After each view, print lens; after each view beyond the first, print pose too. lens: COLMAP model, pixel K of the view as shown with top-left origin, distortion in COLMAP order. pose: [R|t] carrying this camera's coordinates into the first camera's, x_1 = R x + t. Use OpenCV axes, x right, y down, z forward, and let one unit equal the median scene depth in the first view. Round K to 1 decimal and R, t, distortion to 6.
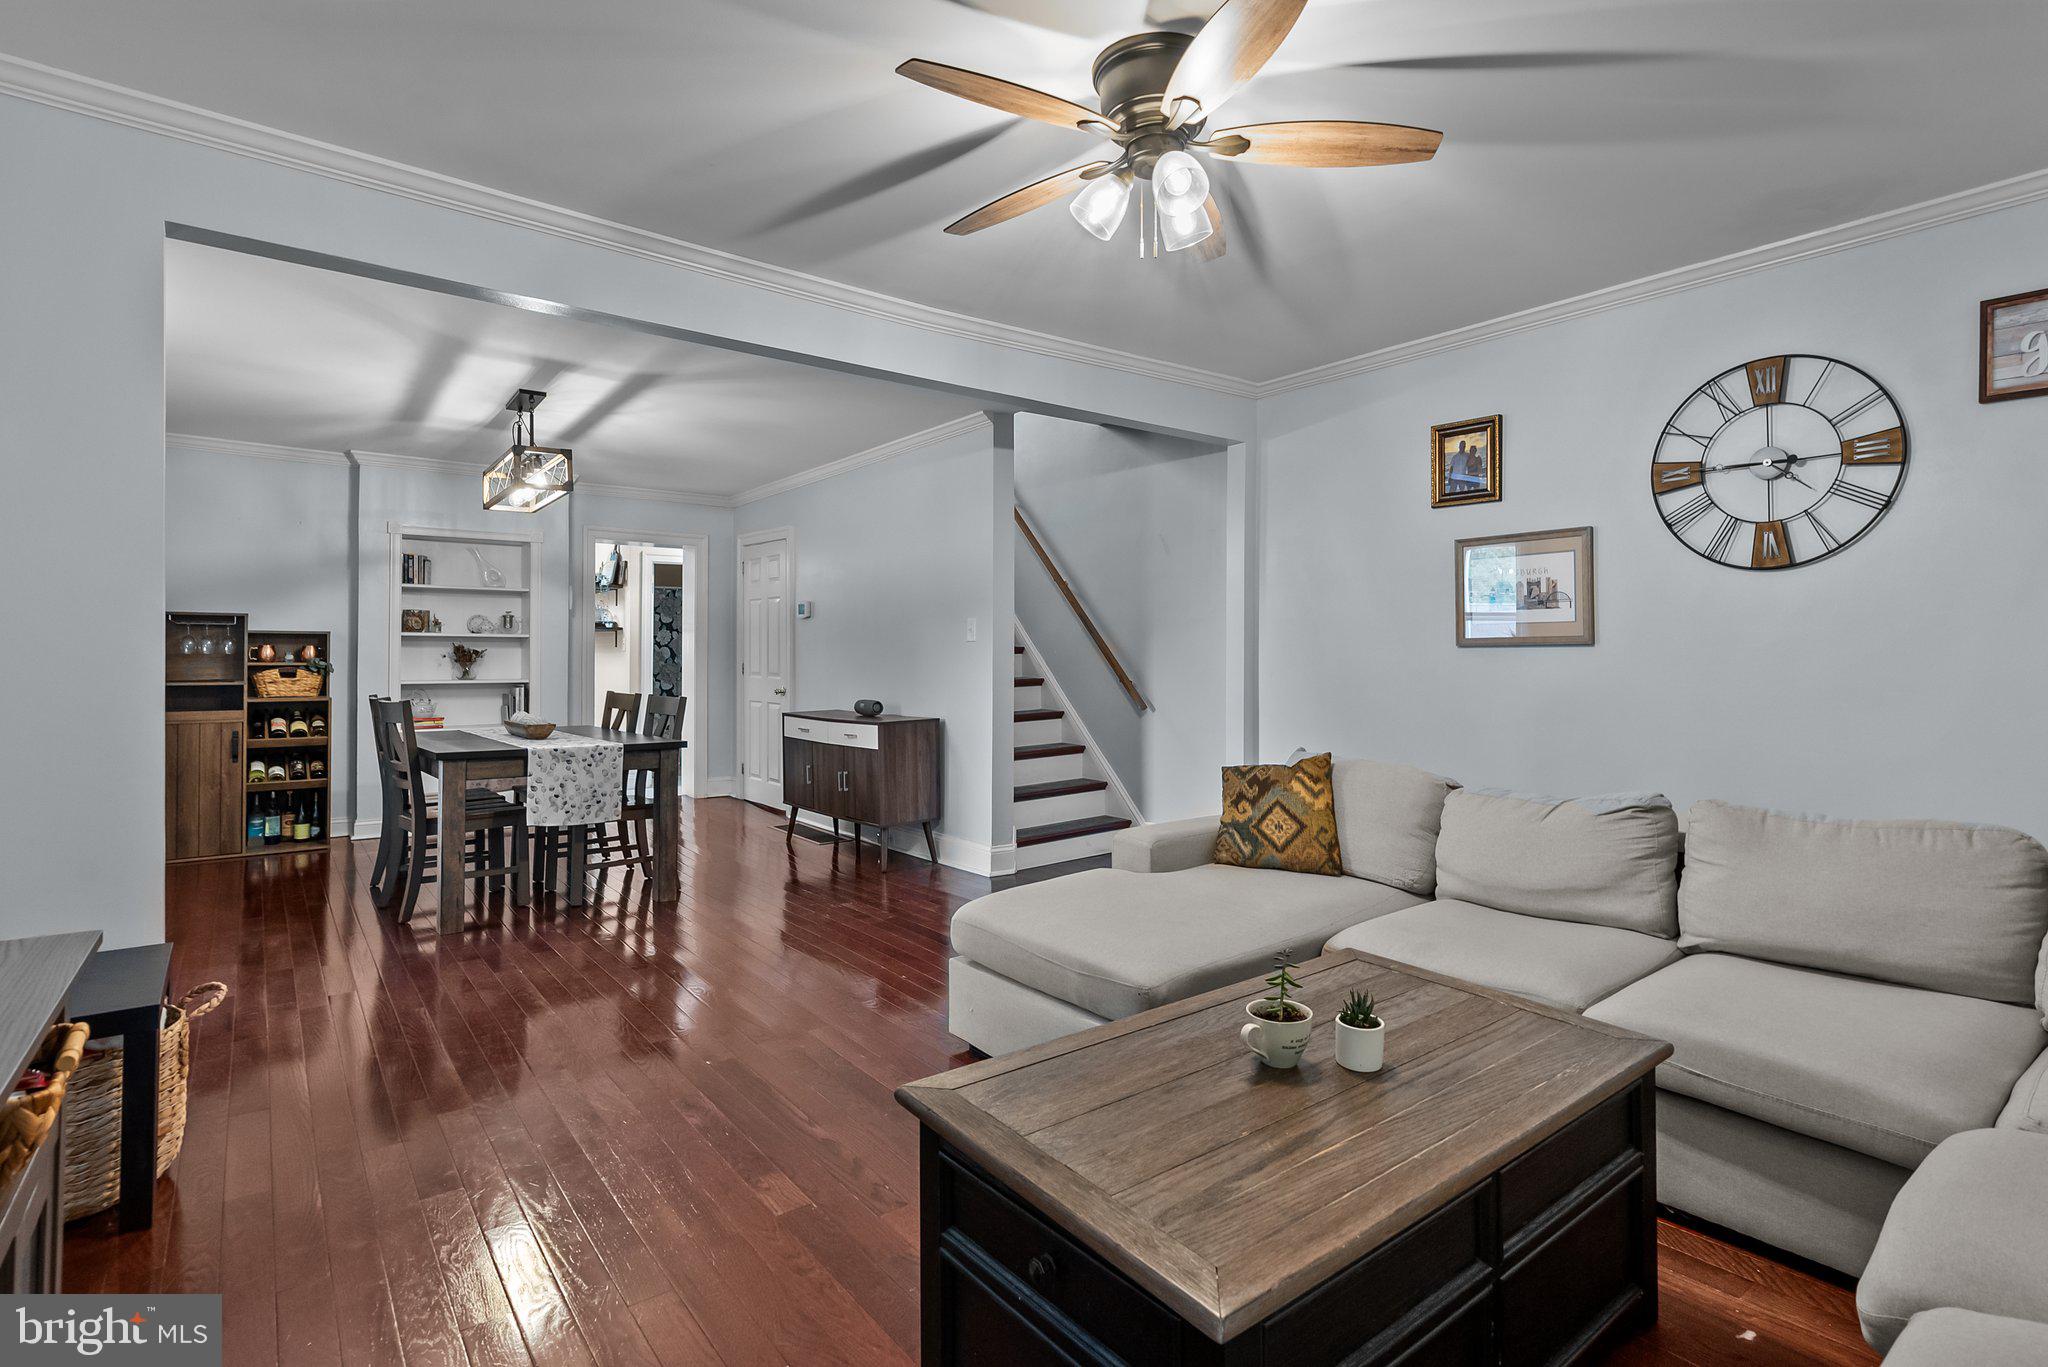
lens RADIAL K [[1000.3, 0, 1044.9], [0, 1000.3, 637.0], [0, 0, 1]] dist [-0.002794, 0.000344]
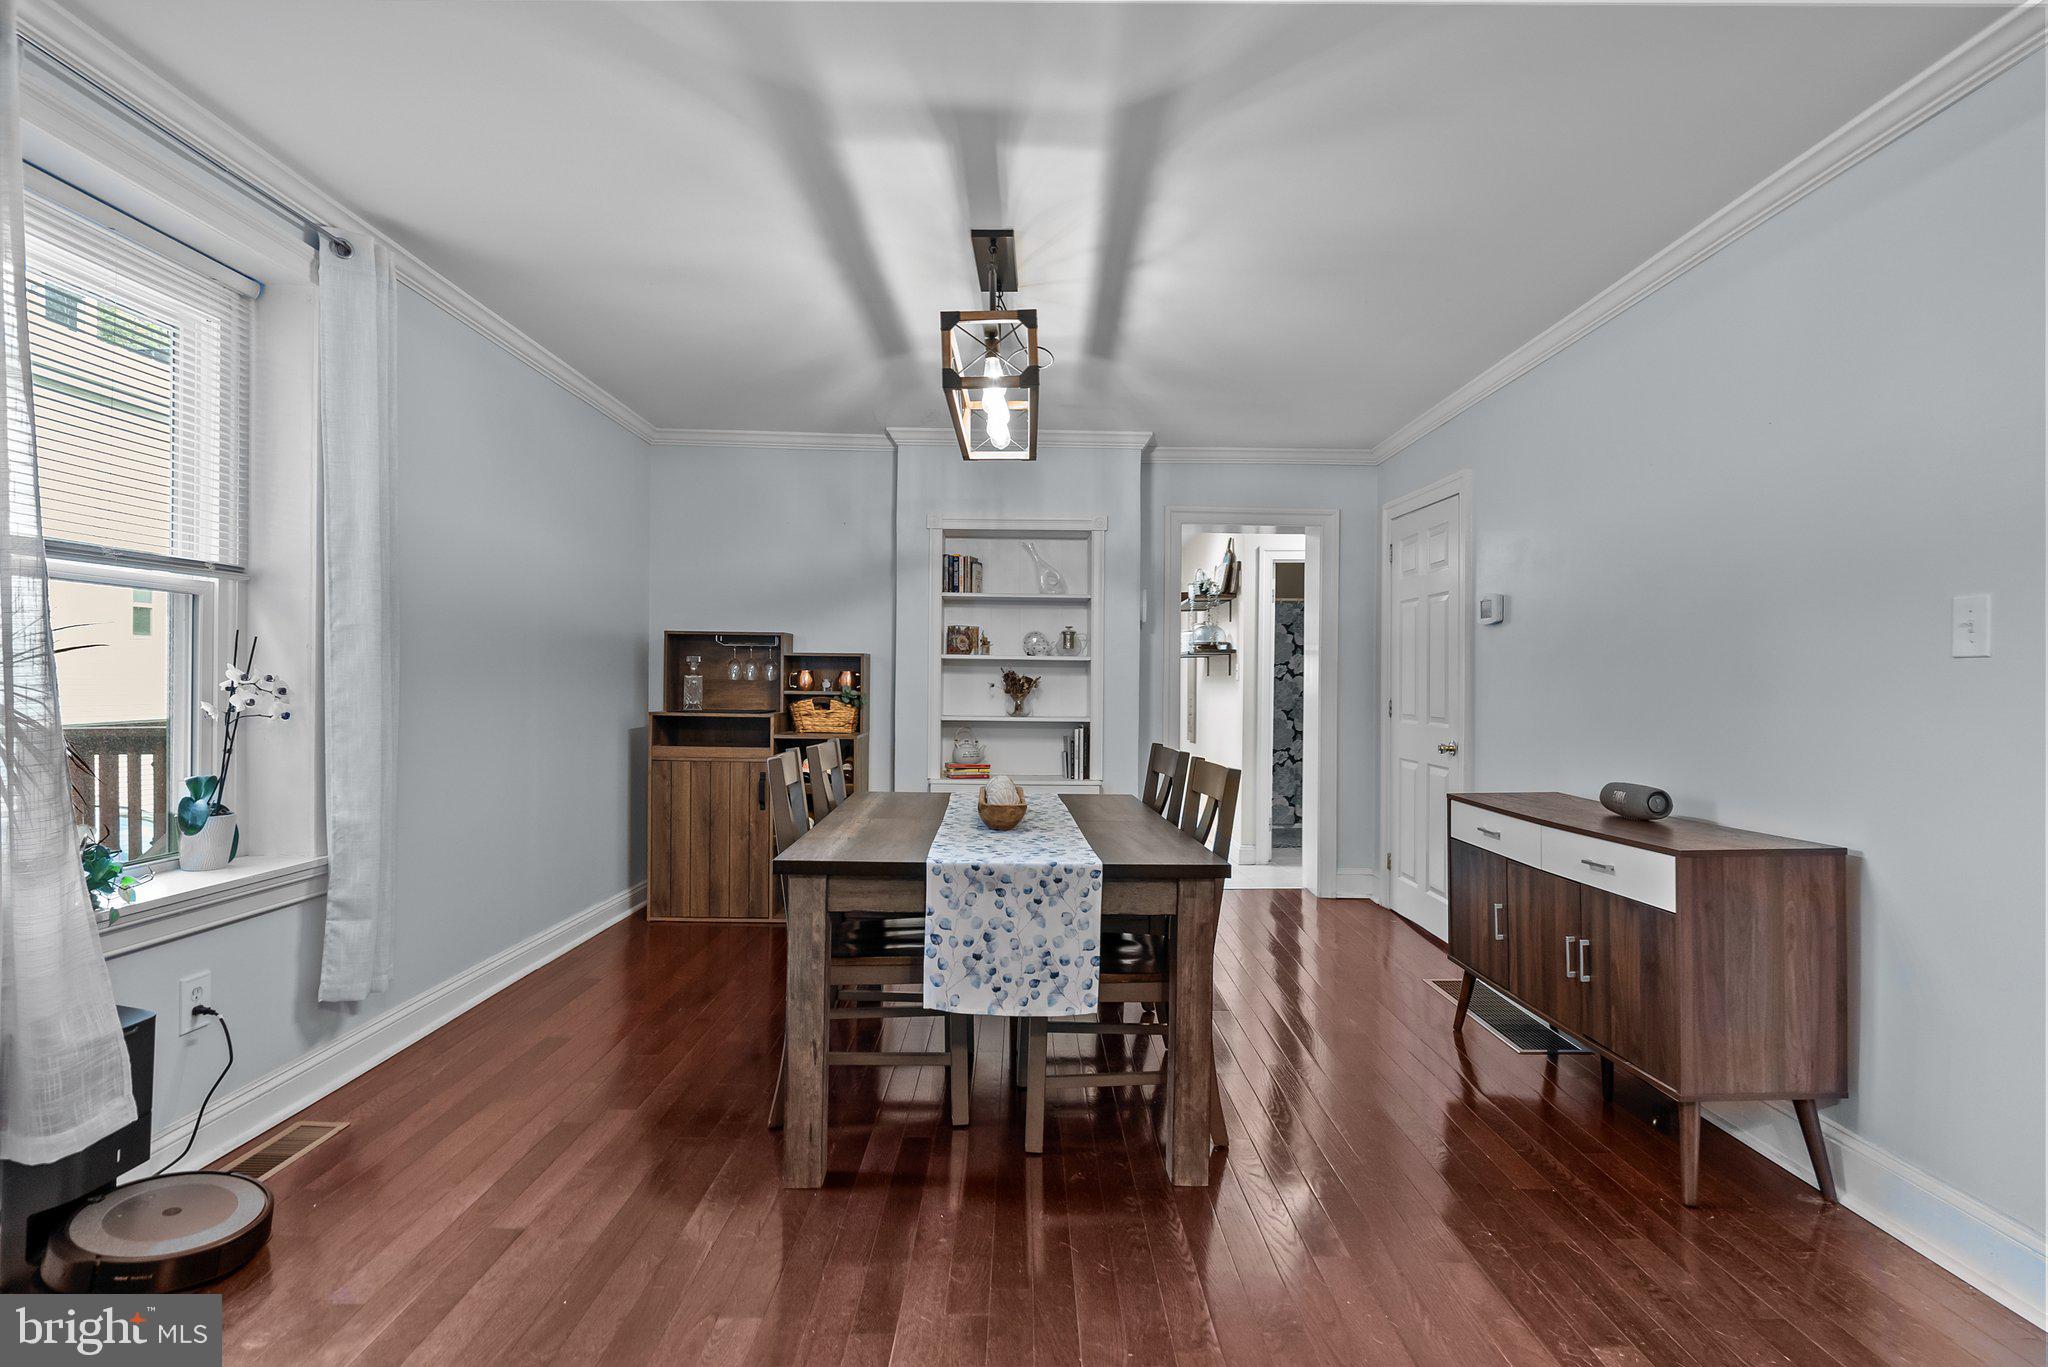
lens RADIAL K [[1000.3, 0, 1029.5], [0, 1000.3, 682.4], [0, 0, 1]] dist [-0.002794, 0.000344]
pose [[0.784935, 0.006034, -0.619548, -0.107990], [0.002502, 0.999914, 0.012909, 0.007800], [0.619573, -0.011682, 0.784852, 0.447669]]
